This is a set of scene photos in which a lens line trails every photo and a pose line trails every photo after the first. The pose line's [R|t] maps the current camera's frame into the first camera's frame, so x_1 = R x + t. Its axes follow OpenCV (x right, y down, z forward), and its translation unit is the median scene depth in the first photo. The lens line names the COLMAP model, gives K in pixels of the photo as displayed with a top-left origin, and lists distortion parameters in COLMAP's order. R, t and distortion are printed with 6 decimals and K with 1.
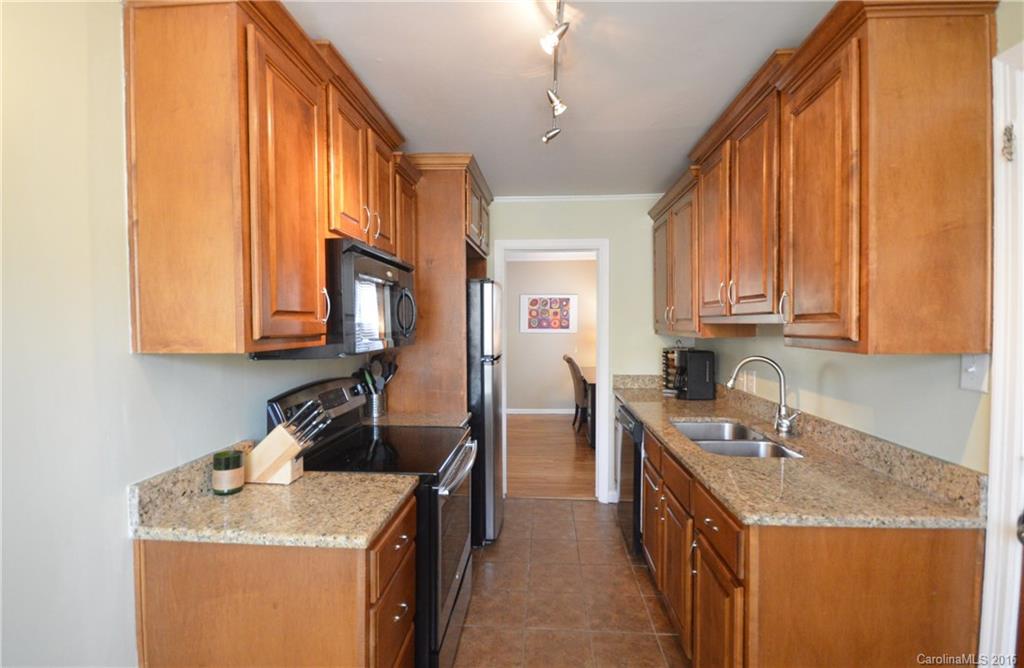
lens RADIAL K [[467.9, 0, 512.0], [0, 467.9, 334.0], [0, 0, 1]] dist [0.004922, 0.000143]
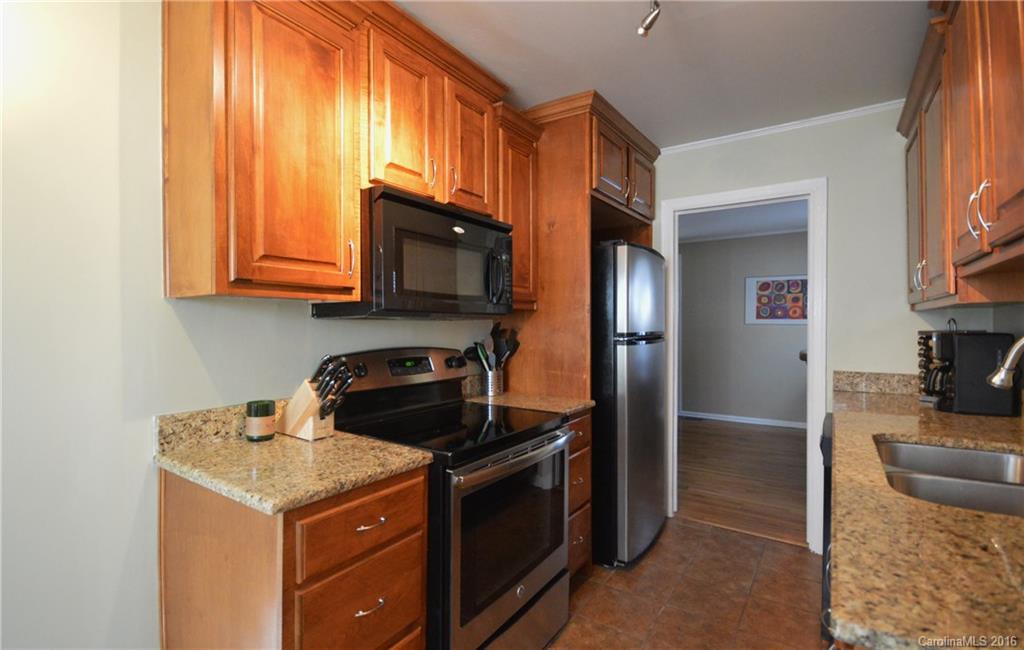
lens RADIAL K [[473.1, 0, 512.0], [0, 473.1, 325.0], [0, 0, 1]] dist [0.002298, -0.000404]
pose [[0.863144, 0.001630, -0.504956, 0.344990], [-0.013352, 0.999719, -0.019597, 0.085475], [0.504782, 0.023657, 0.862923, 0.326125]]
